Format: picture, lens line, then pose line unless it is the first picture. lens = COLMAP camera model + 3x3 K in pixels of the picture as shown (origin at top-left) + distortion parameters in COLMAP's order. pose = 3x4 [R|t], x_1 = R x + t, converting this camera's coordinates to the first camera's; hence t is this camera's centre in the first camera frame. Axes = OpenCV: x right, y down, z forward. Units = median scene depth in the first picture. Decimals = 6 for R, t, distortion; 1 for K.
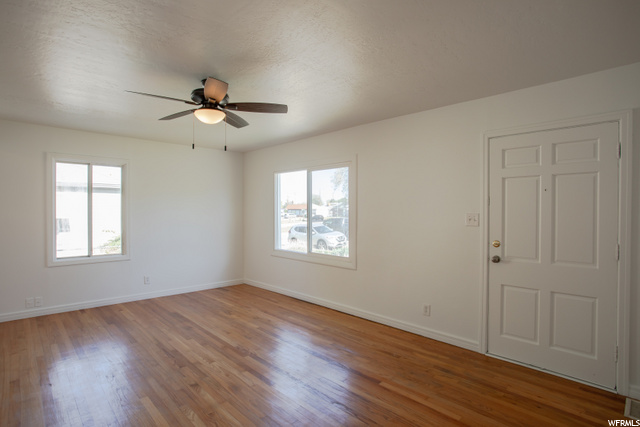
lens RADIAL K [[330.1, 0, 316.2], [0, 330.1, 212.0], [0, 0, 1]] dist [-0.048171, 0.001076]
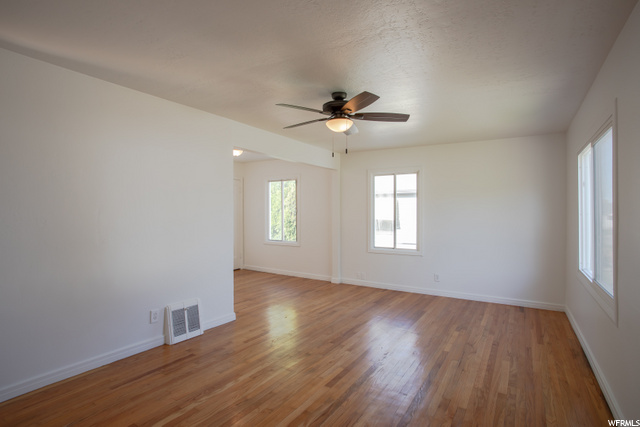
lens RADIAL K [[330.1, 0, 316.2], [0, 330.1, 212.0], [0, 0, 1]] dist [-0.048171, 0.001076]
pose [[0.227529, -0.008193, -0.973737, 0.480996], [-0.002575, 0.999956, -0.009015, 0.008128], [0.973768, 0.004559, 0.227498, 0.435979]]
